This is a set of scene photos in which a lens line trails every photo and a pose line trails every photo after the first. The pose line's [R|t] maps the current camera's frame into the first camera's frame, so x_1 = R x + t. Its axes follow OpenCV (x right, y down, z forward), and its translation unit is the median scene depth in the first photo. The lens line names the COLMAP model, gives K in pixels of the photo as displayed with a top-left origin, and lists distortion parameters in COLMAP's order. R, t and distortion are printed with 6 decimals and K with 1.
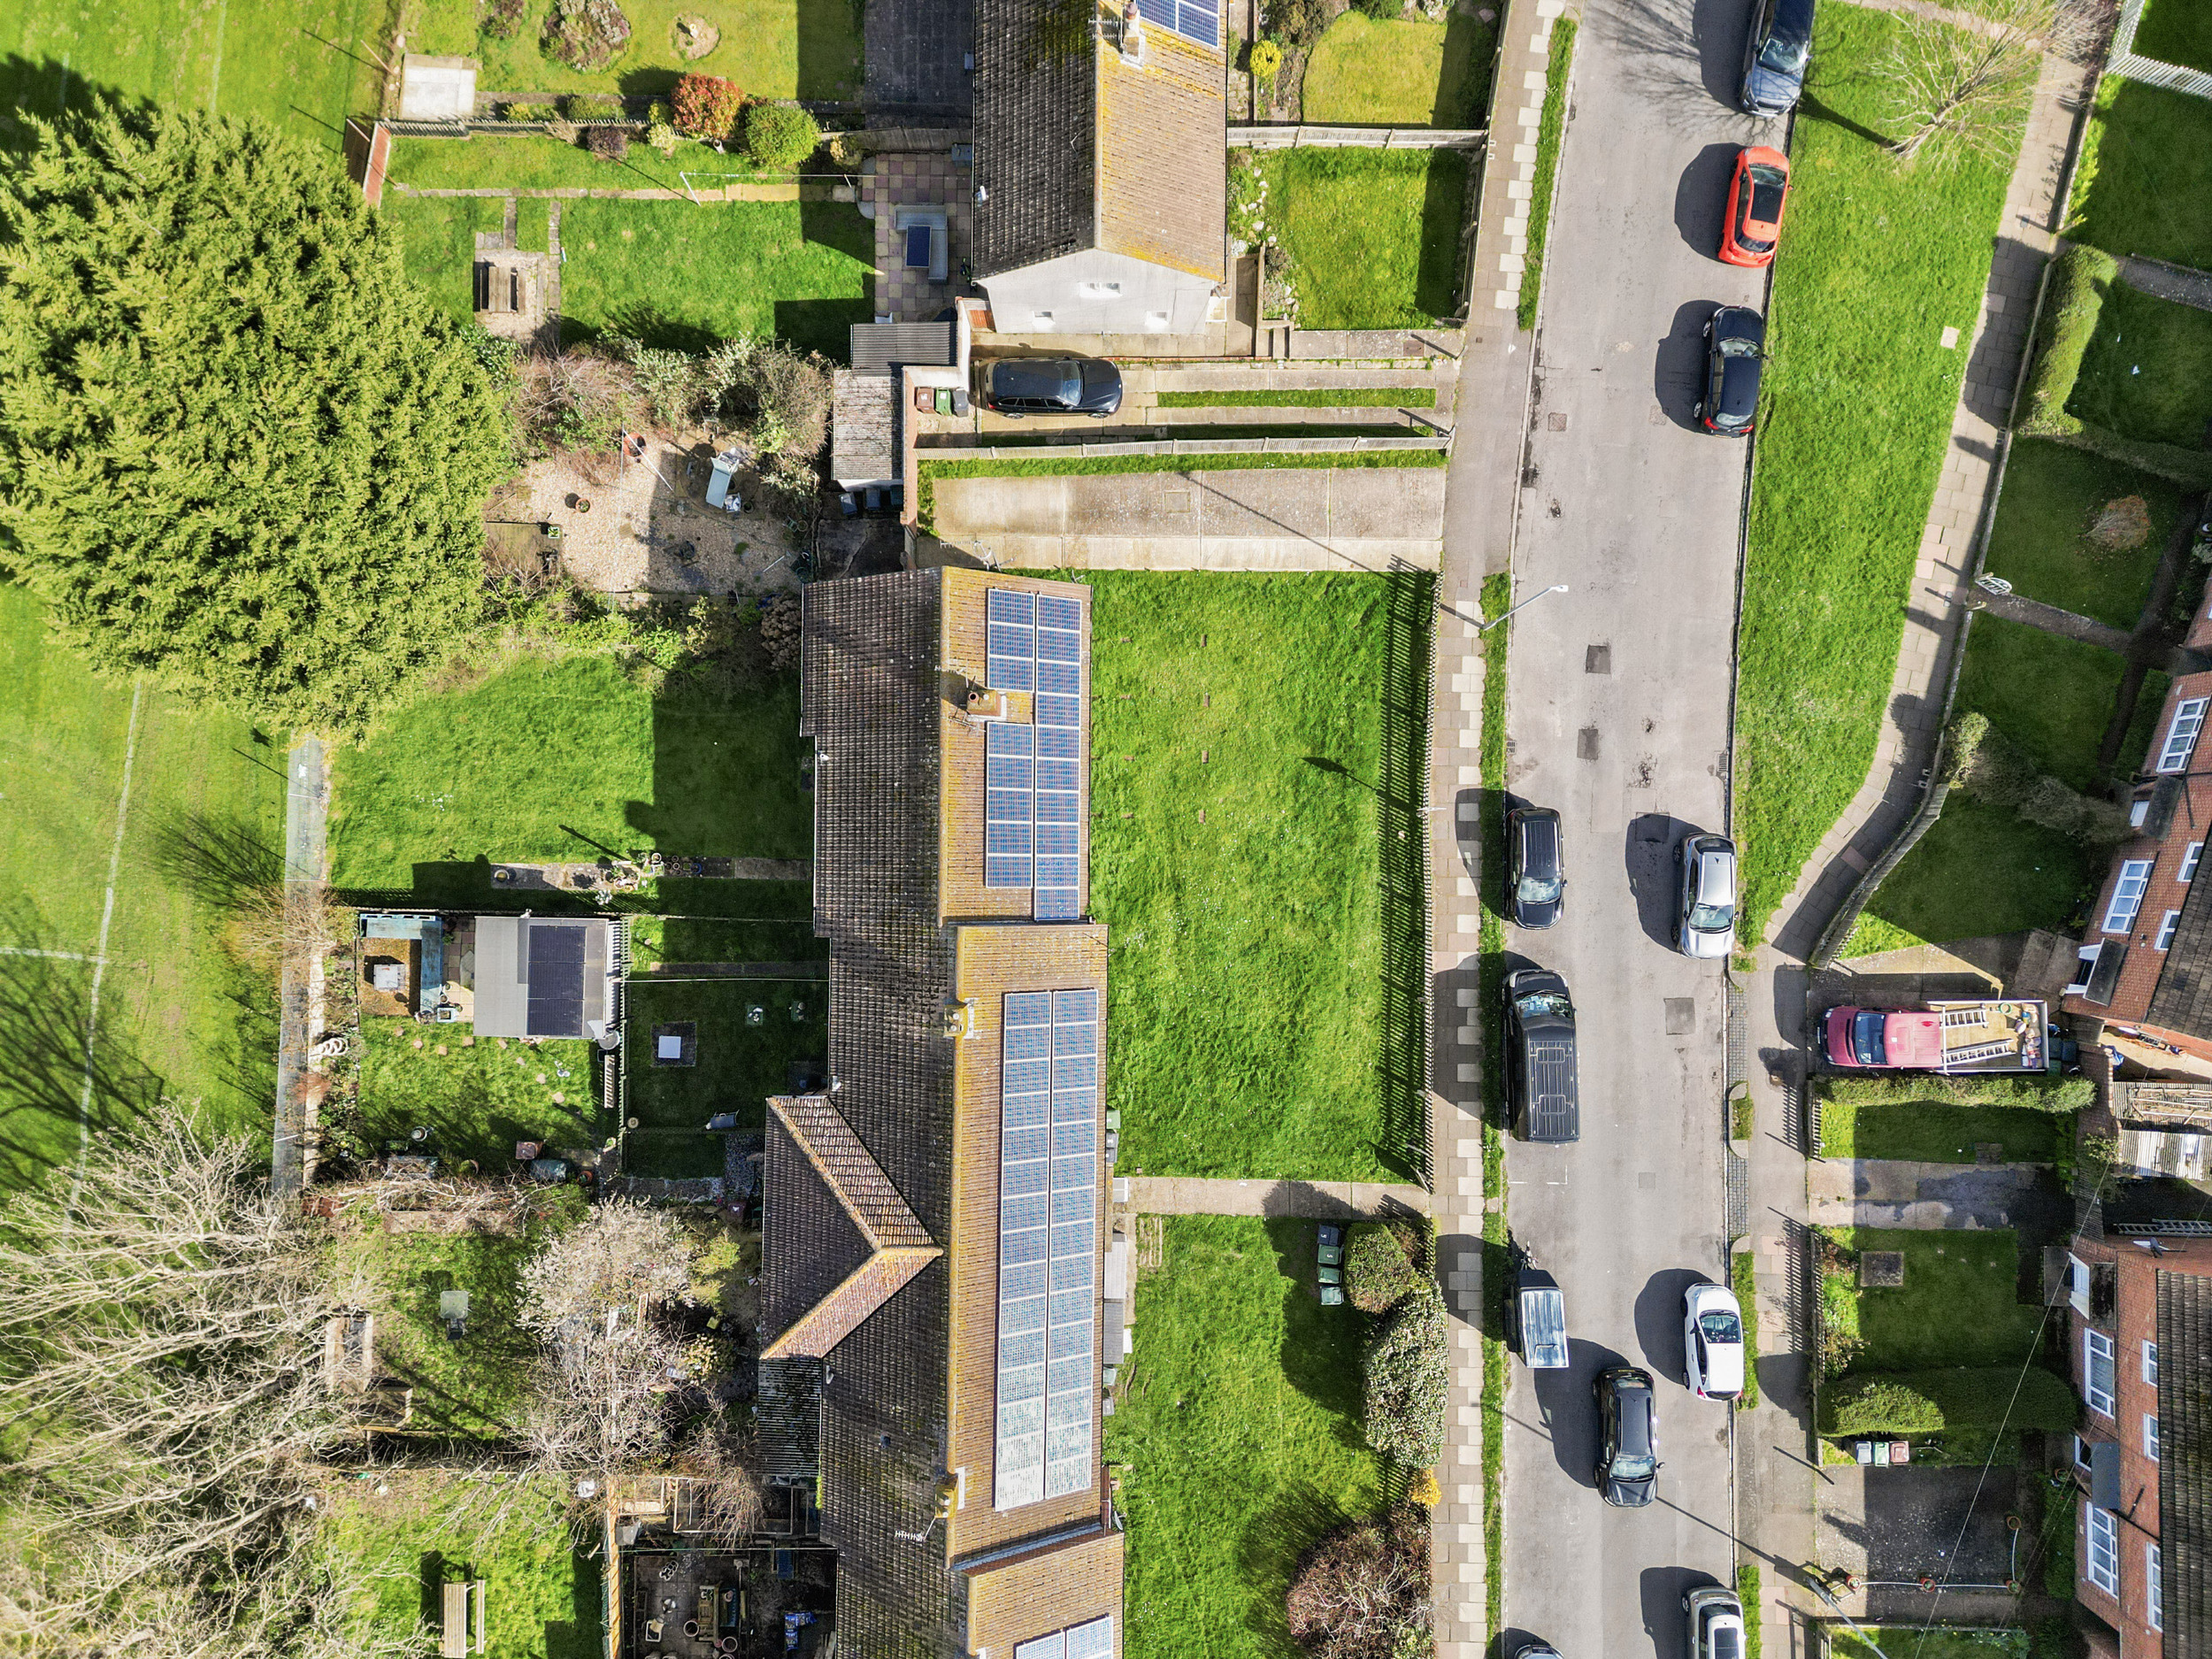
lens RADIAL K [[1537.9, 0, 1106.0], [0, 1537.9, 829.5], [0, 0, 1]] dist [0.081605, -0.082248]
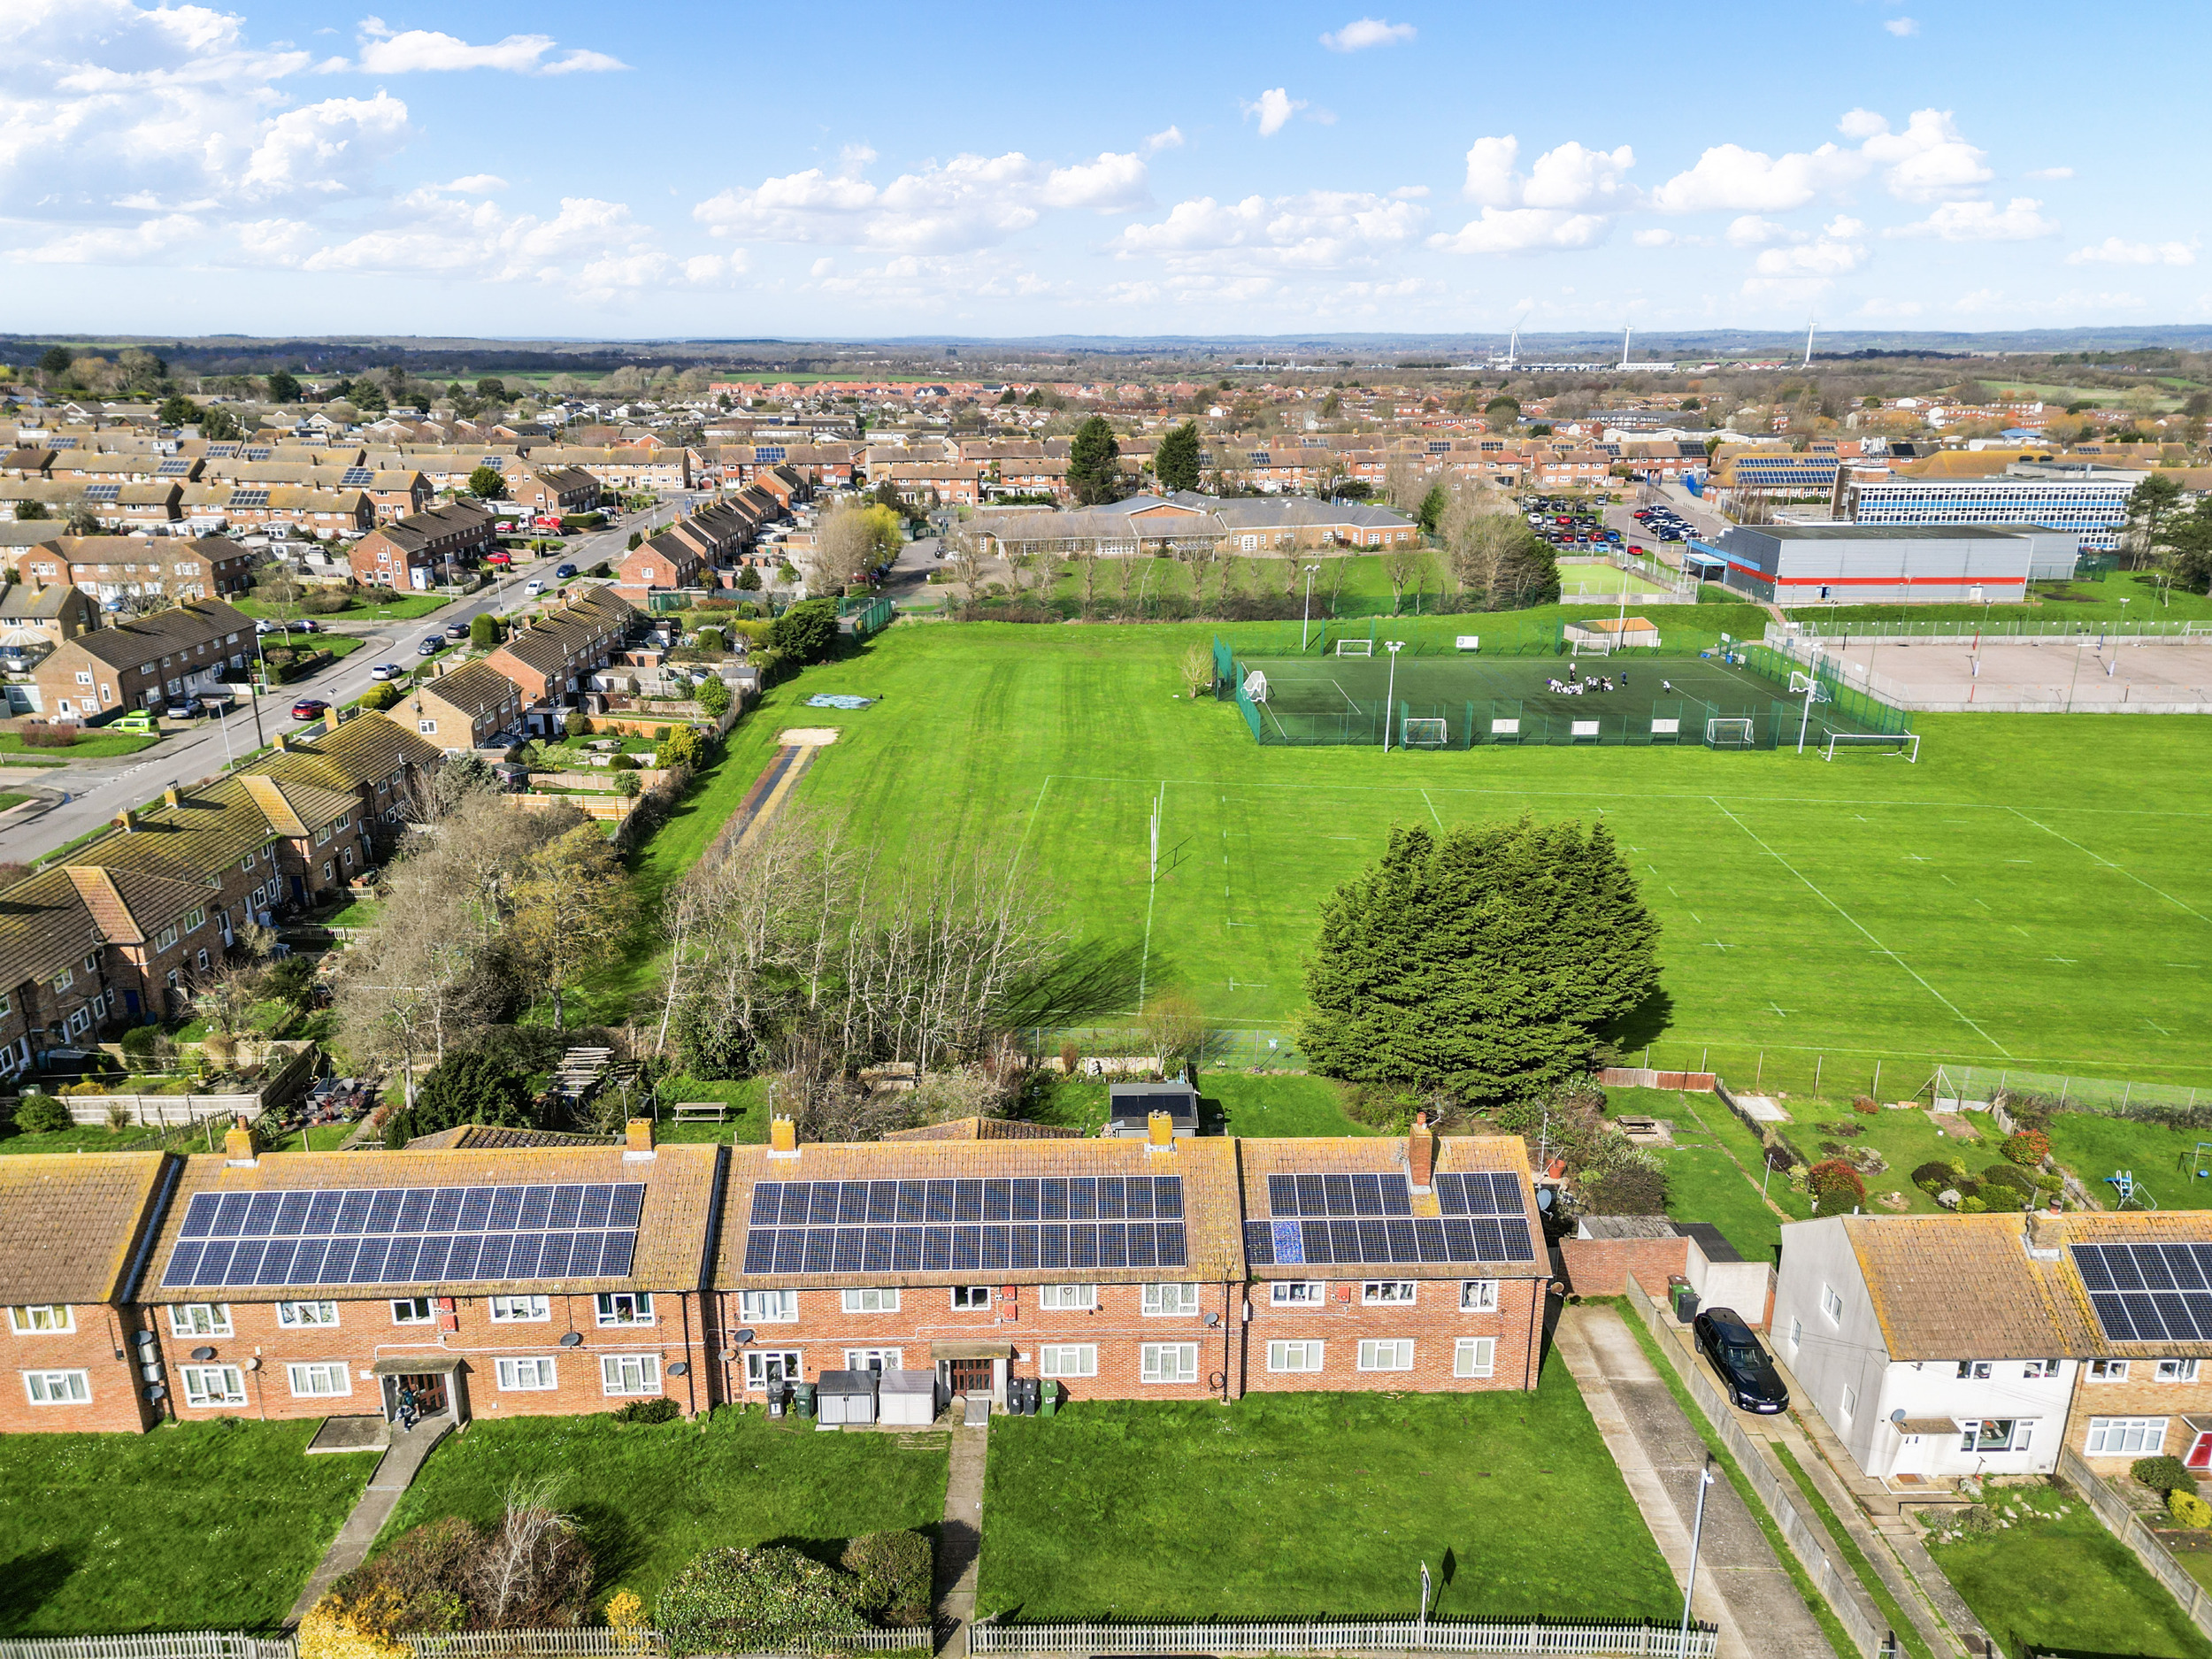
lens RADIAL K [[1537.9, 0, 1106.0], [0, 1537.9, 829.5], [0, 0, 1]] dist [0.081605, -0.082248]
pose [[0.039944, 0.307243, -0.950792, 0.858556], [-0.999069, 0.027799, -0.032989, 0.172053], [0.016295, 0.951225, 0.308067, 0.324007]]
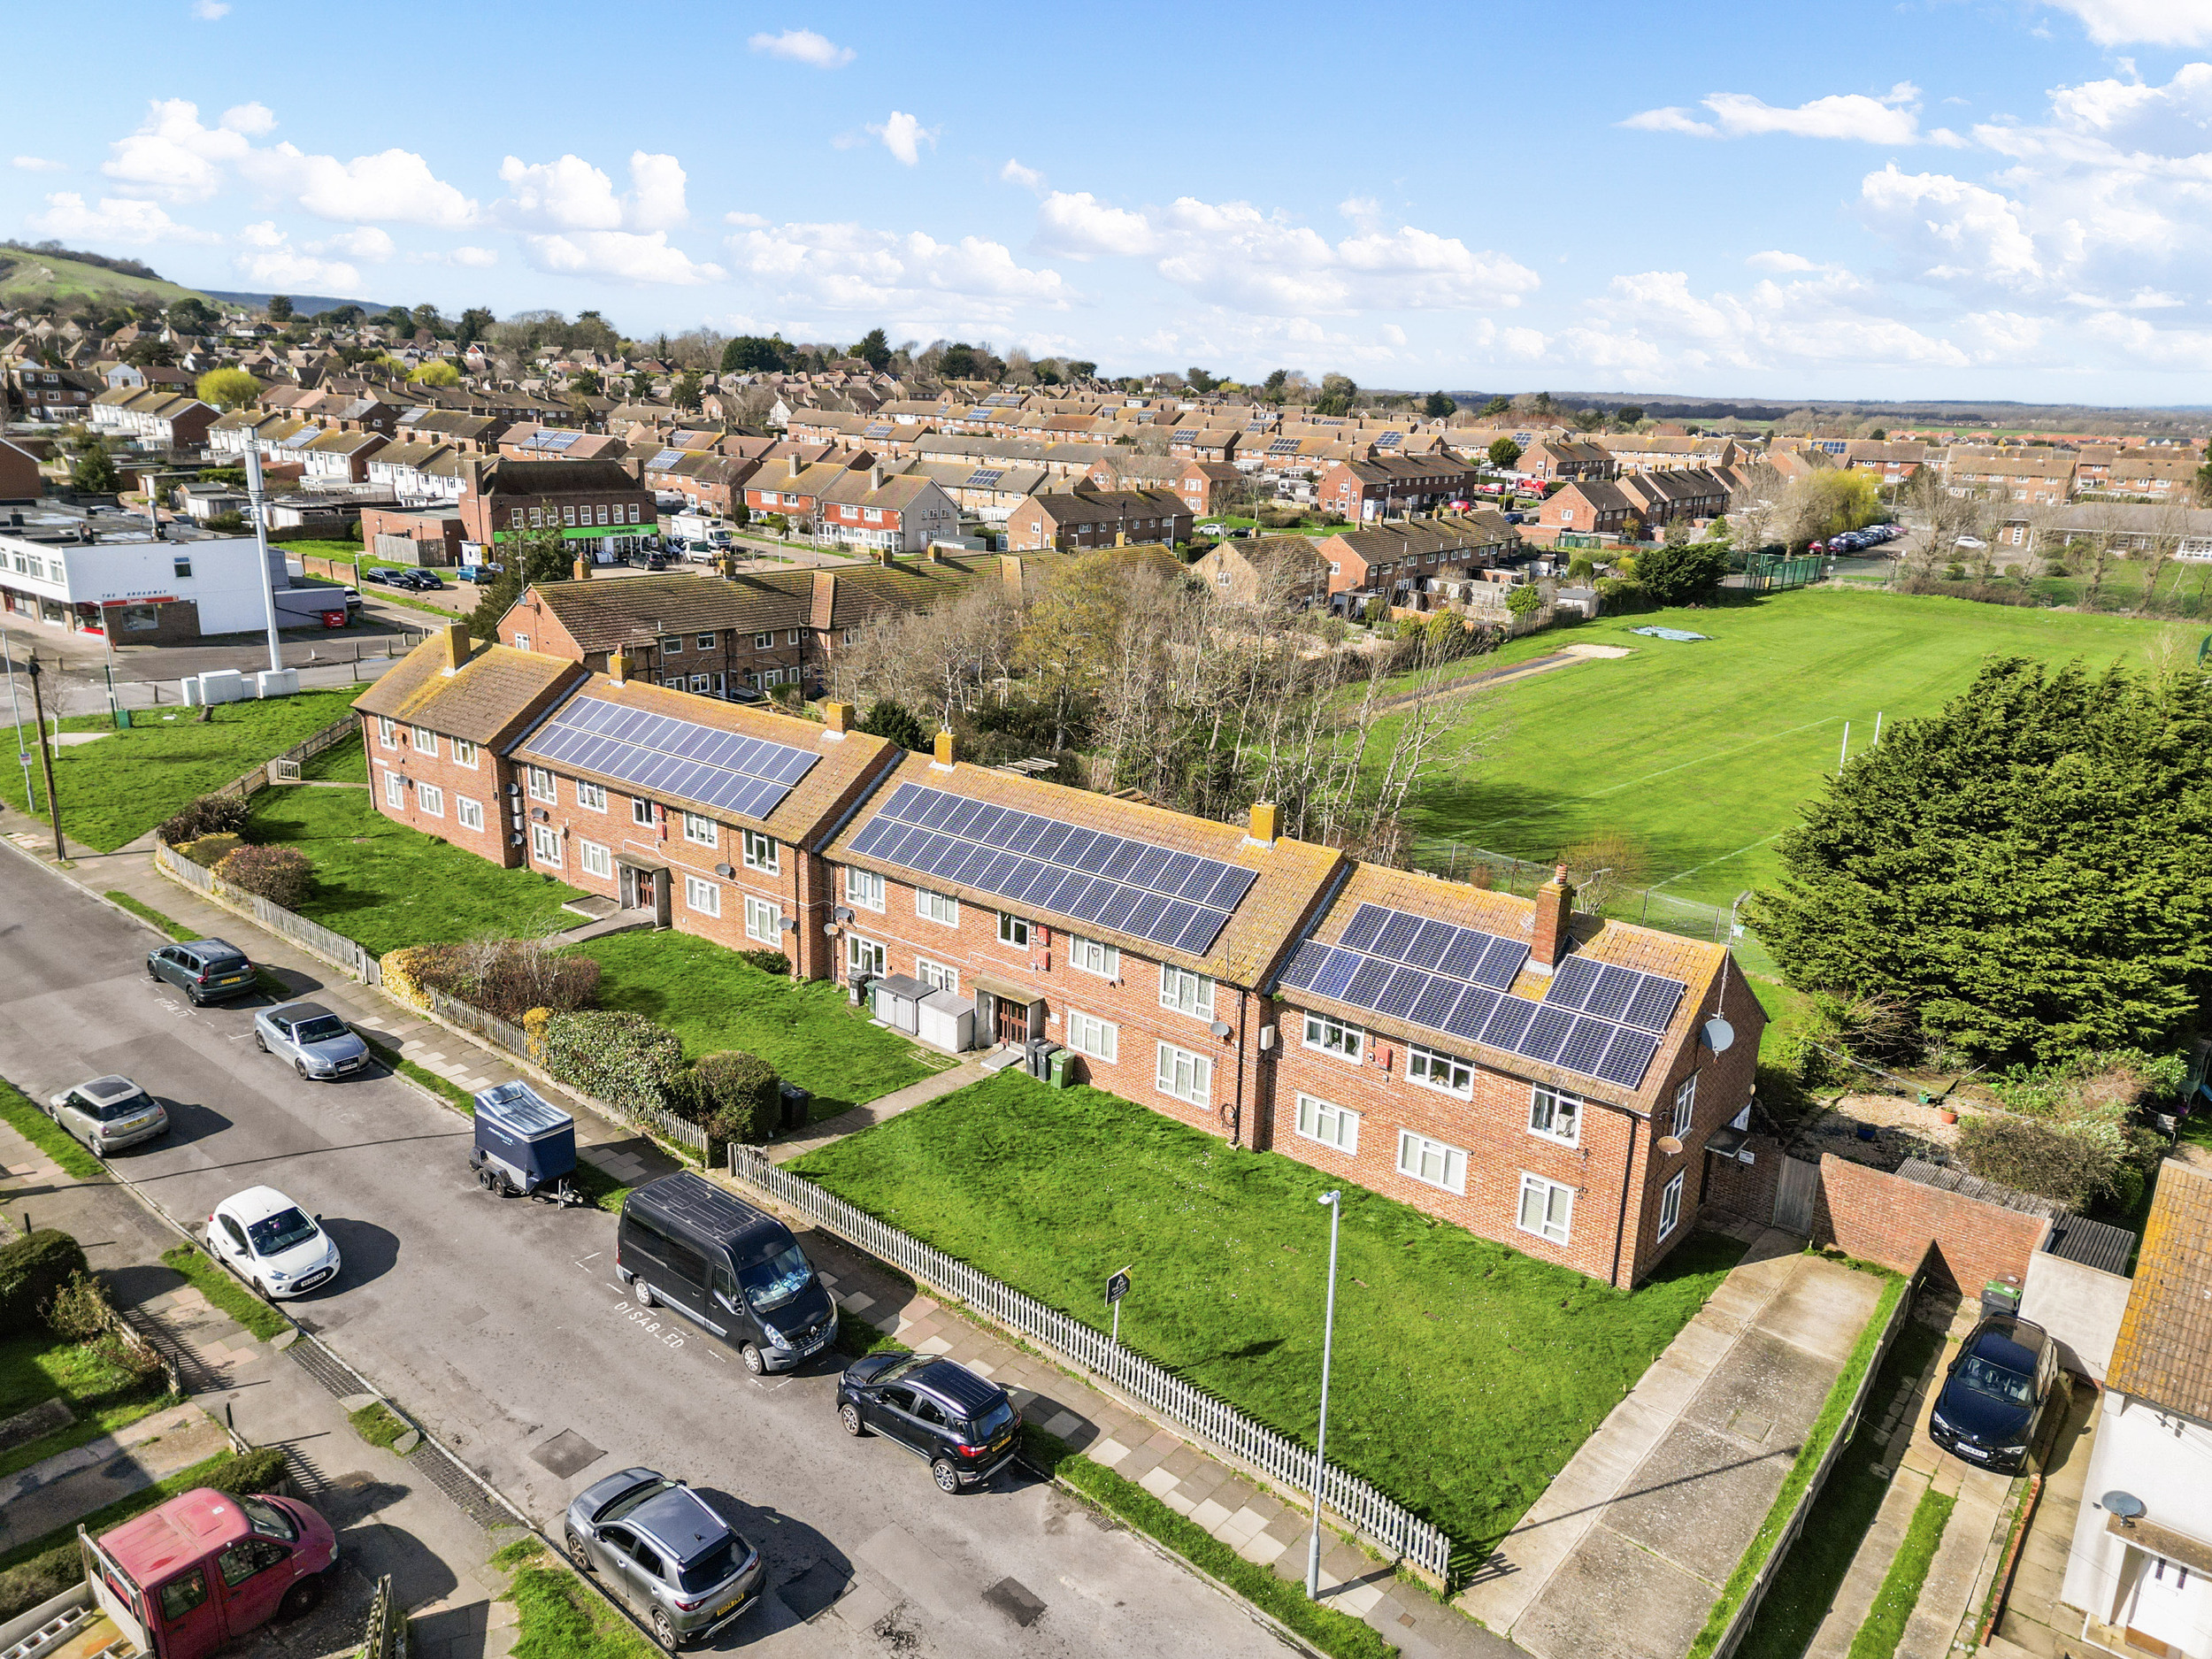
lens RADIAL K [[1537.9, 0, 1106.0], [0, 1537.9, 829.5], [0, 0, 1]] dist [0.081605, -0.082248]
pose [[-0.624214, 0.206347, -0.753510, 0.636408], [-0.781216, -0.174350, 0.599420, -0.349370], [-0.007686, 0.962820, 0.270033, 0.614211]]
